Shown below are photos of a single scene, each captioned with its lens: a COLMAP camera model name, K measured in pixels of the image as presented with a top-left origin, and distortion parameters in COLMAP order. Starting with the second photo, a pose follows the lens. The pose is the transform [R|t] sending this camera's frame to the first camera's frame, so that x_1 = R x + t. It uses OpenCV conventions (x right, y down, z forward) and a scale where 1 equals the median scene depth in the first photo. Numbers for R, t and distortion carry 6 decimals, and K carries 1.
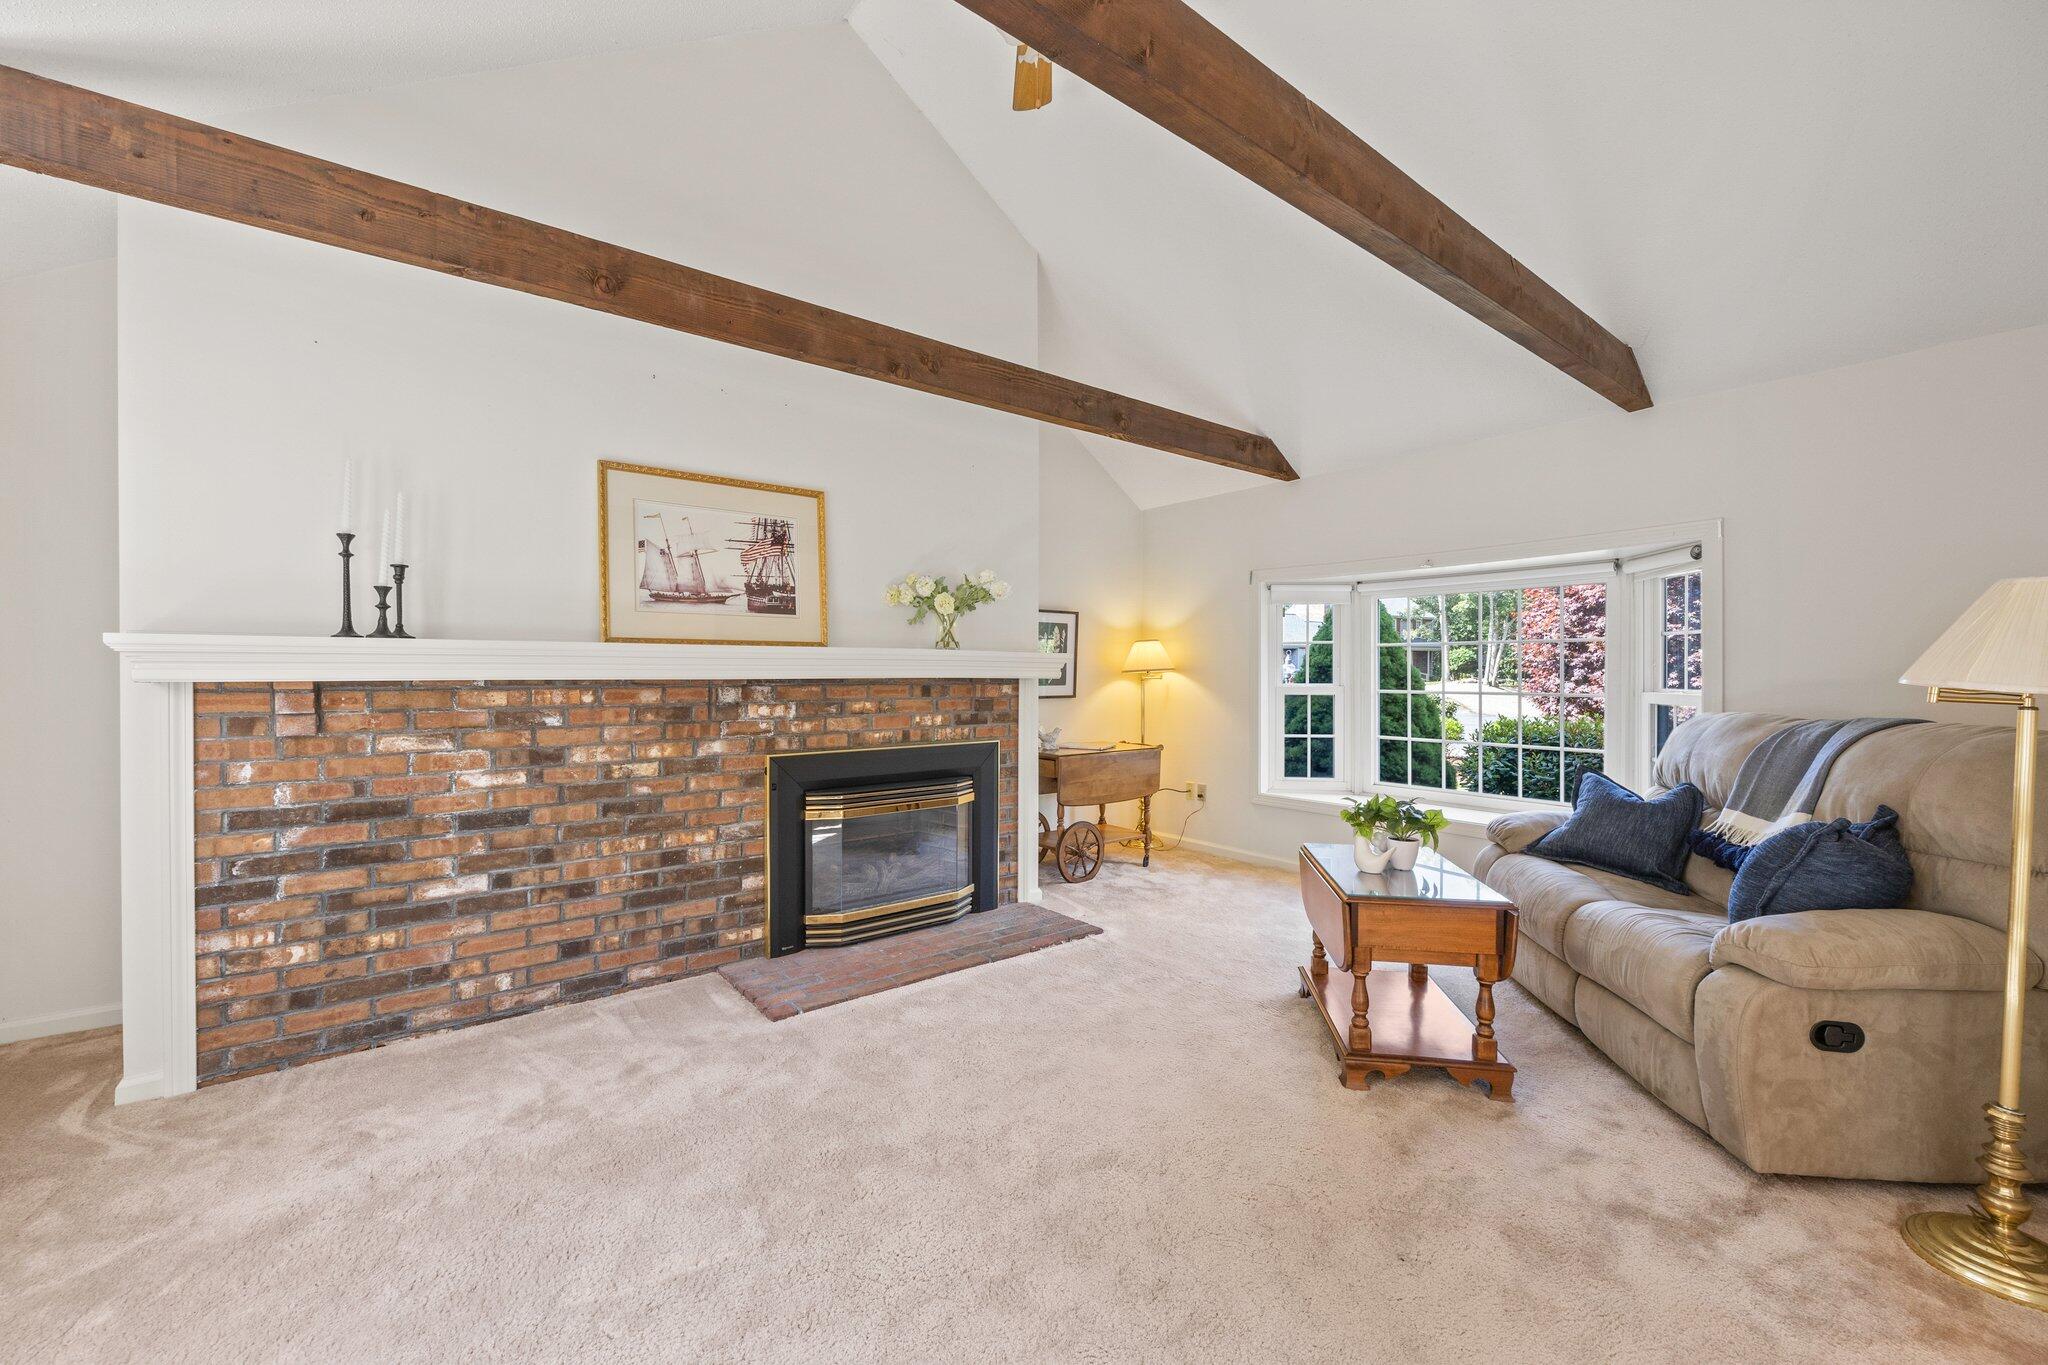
lens RADIAL K [[817.2, 0, 1009.4], [0, 817.2, 680.2], [0, 0, 1]] dist [0.000087, -0.000692]
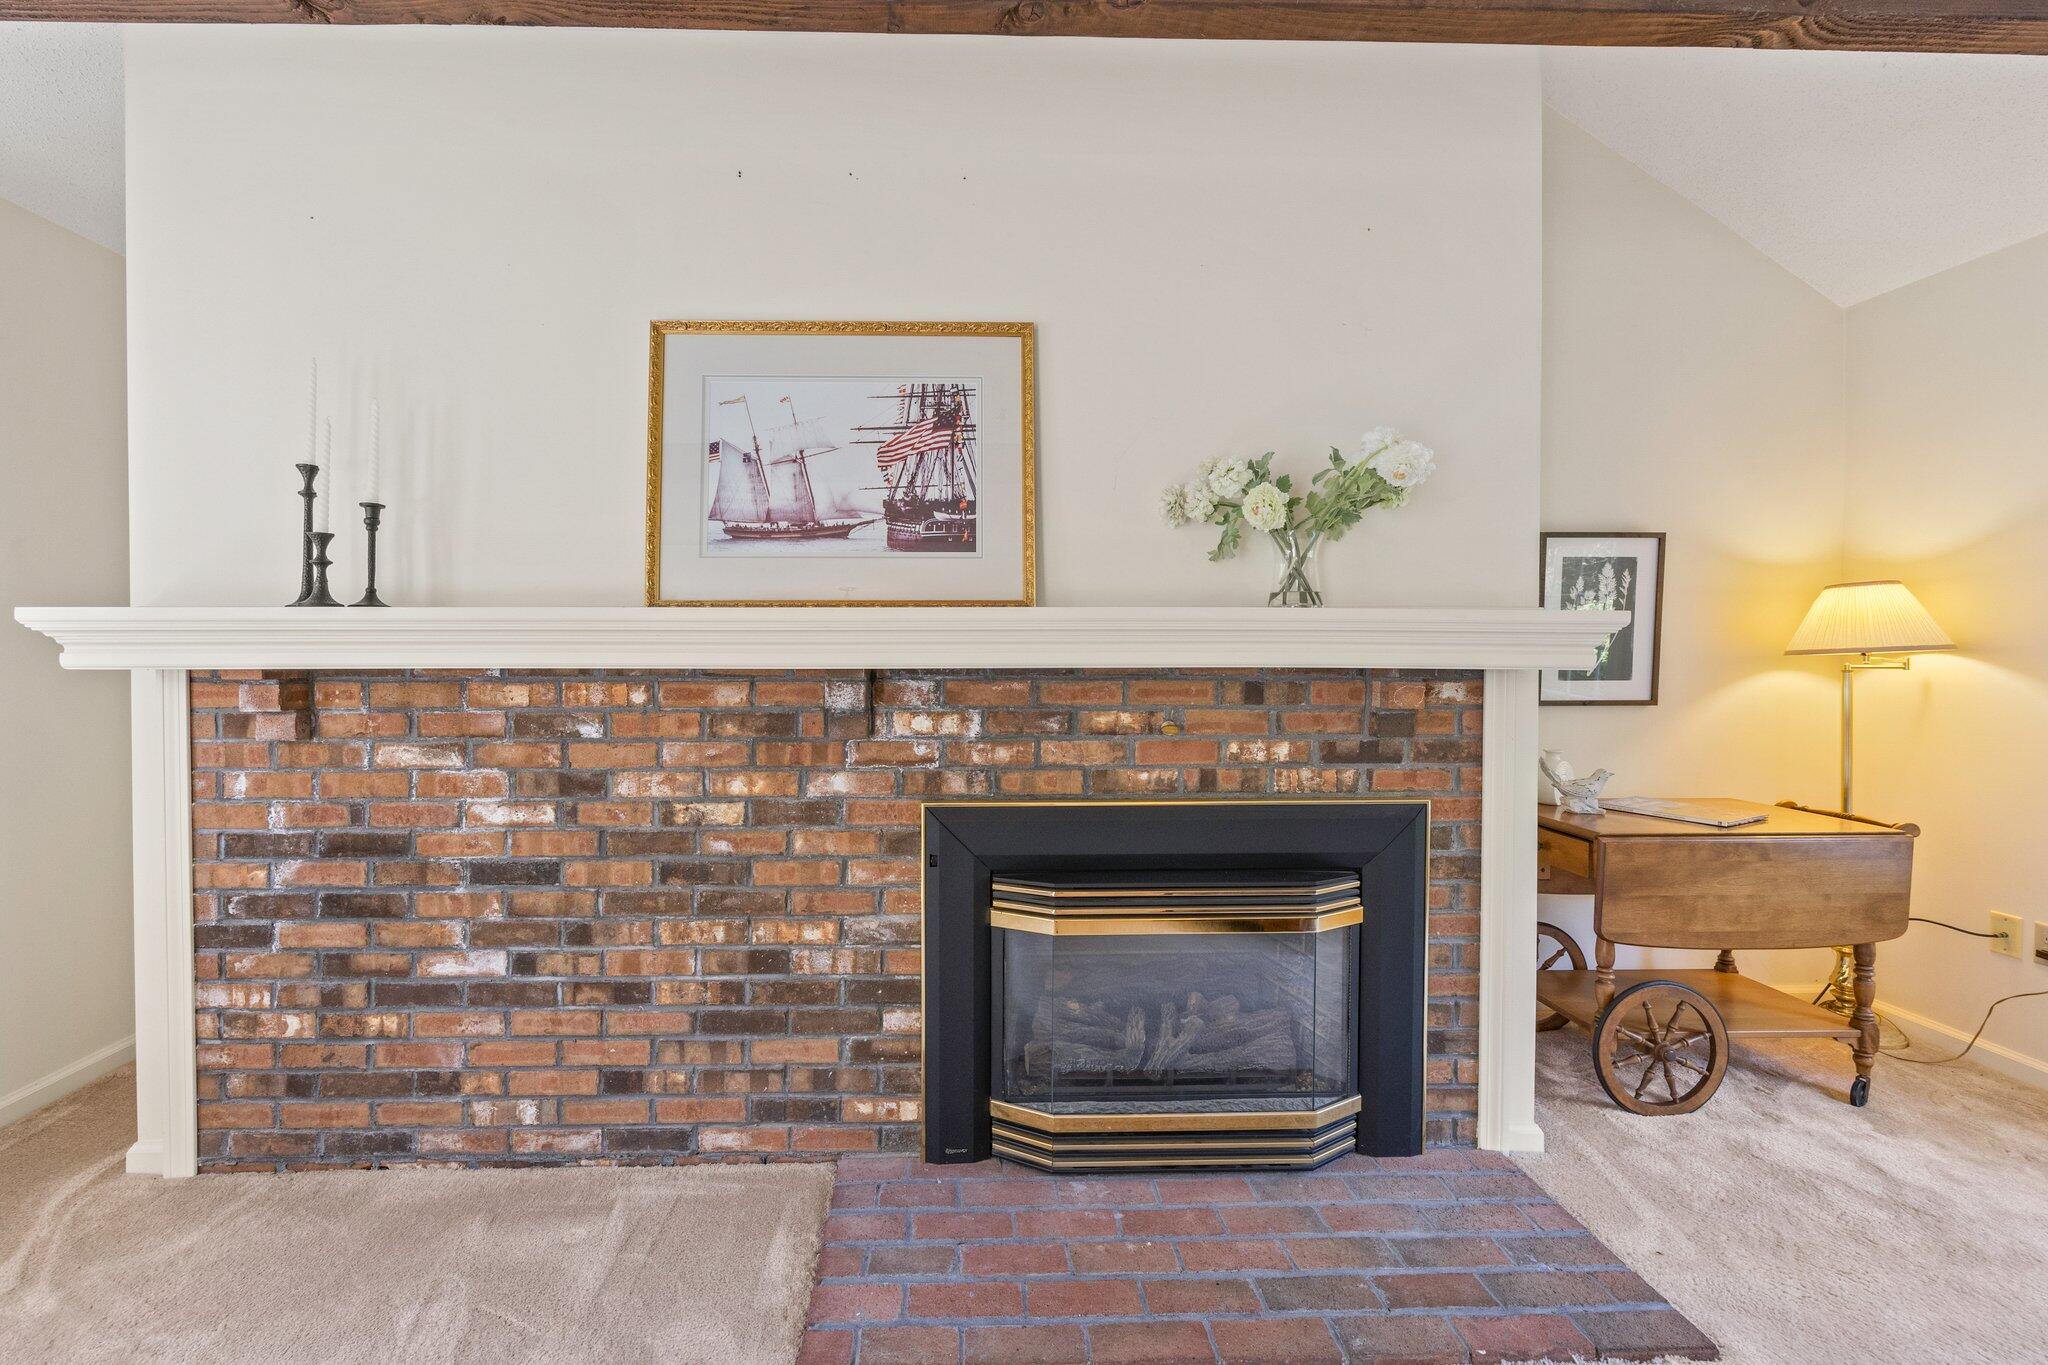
lens RADIAL K [[817.2, 0, 973.5], [0, 817.2, 664.8], [0, 0, 1]] dist [0.000087, -0.000692]
pose [[0.804291, 0.007445, -0.594189, 0.071300], [-0.004781, 0.999970, 0.006058, -0.007691], [0.594216, -0.002031, 0.804303, 0.598085]]
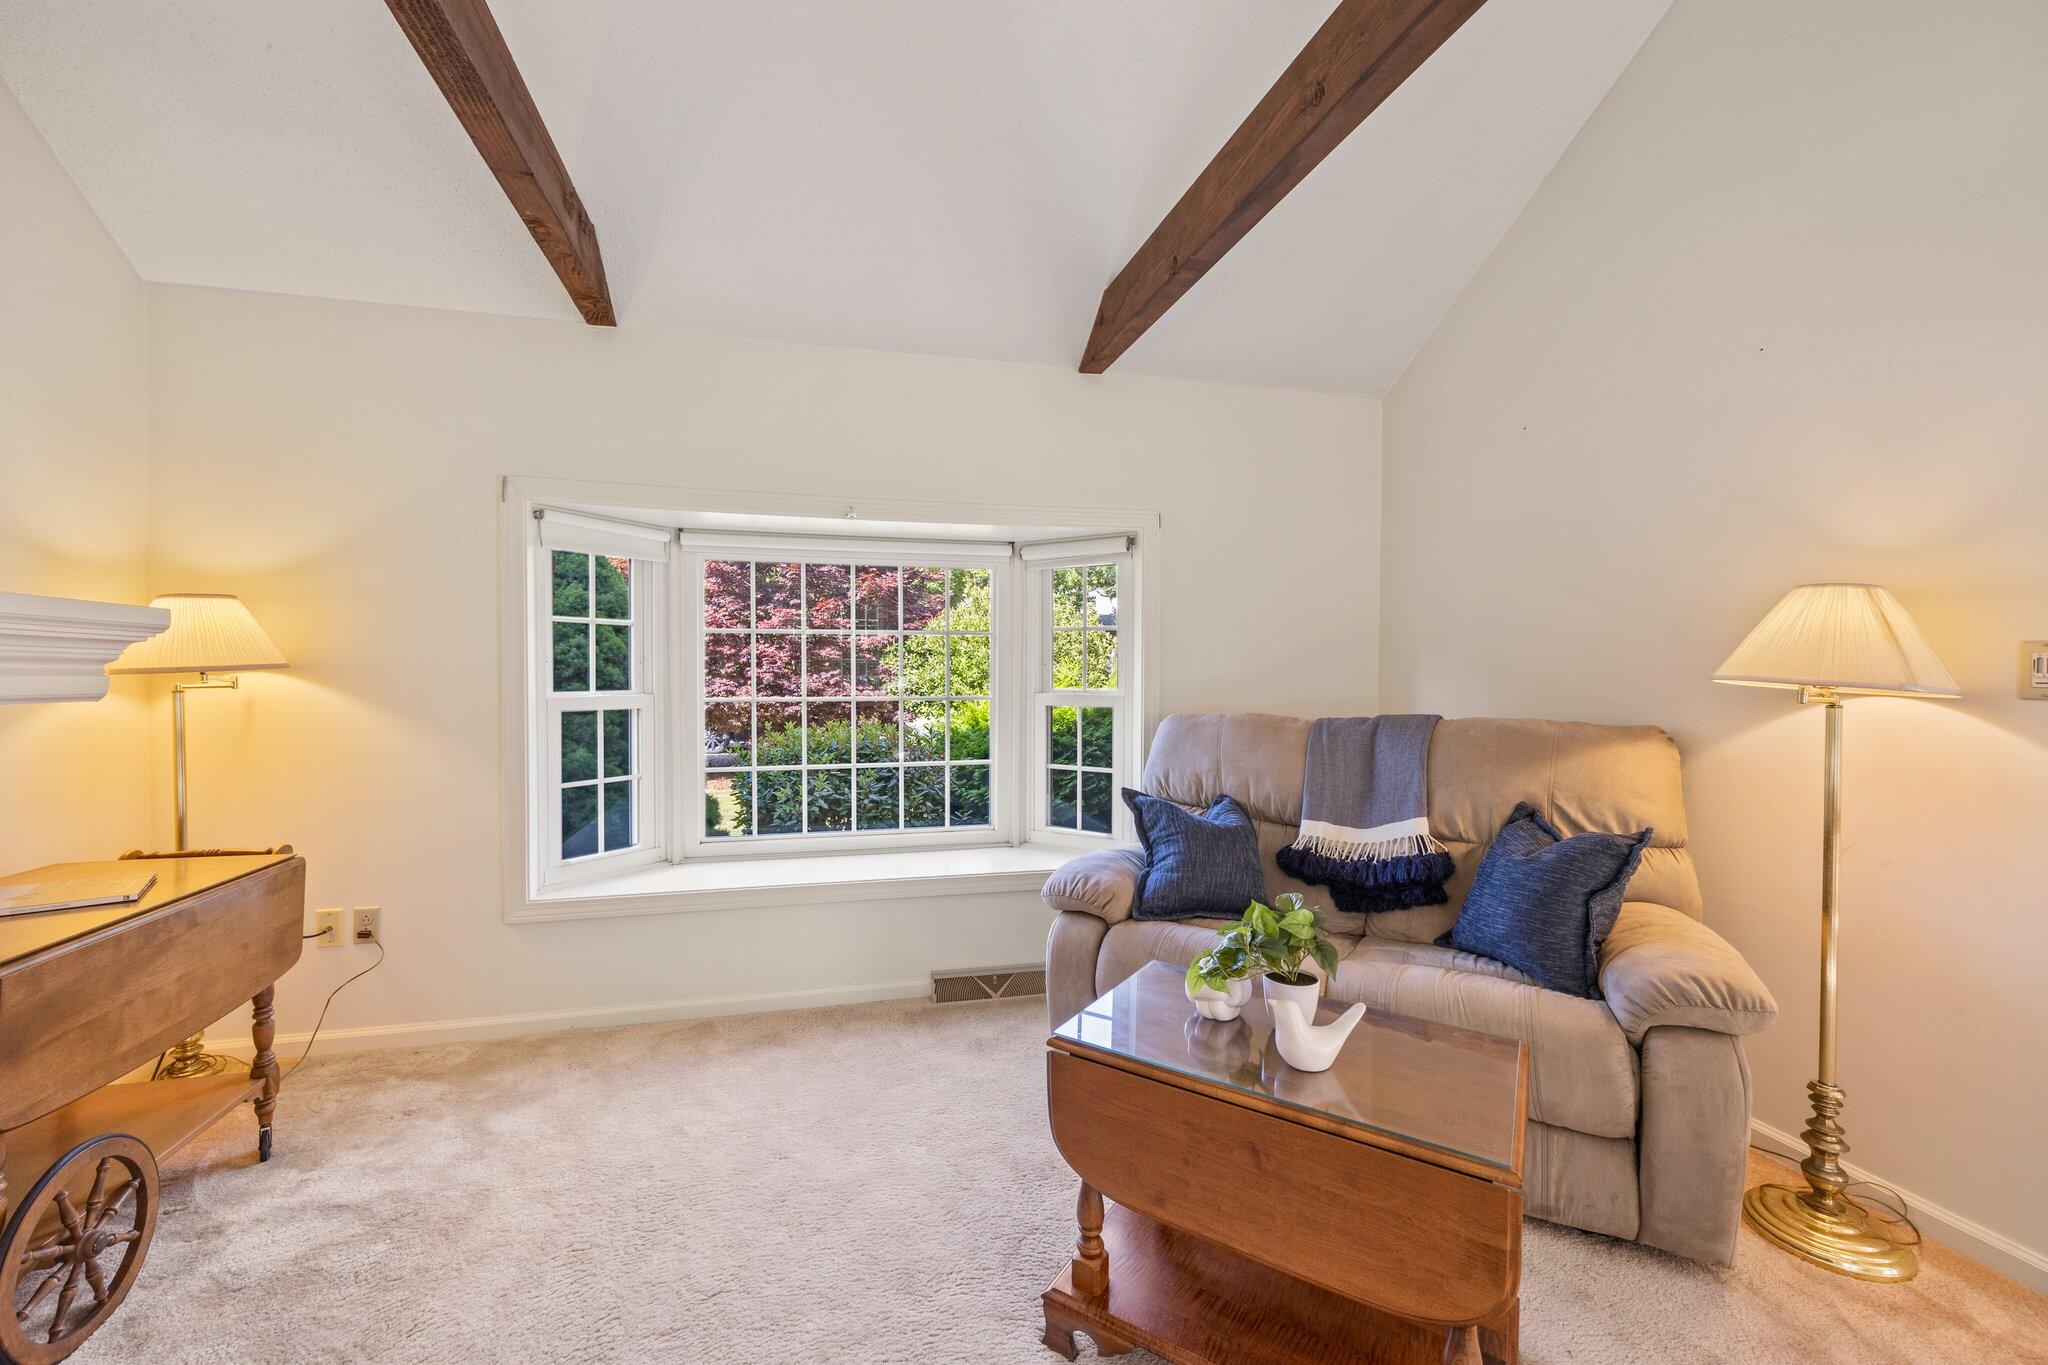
lens RADIAL K [[817.2, 0, 1003.7], [0, 817.2, 682.2], [0, 0, 1]] dist [0.000087, -0.000692]
pose [[0.402735, -0.016518, 0.915167, -0.081294], [0.010038, 0.999857, 0.013629, -0.011494], [-0.915261, 0.003697, 0.402843, 0.808354]]
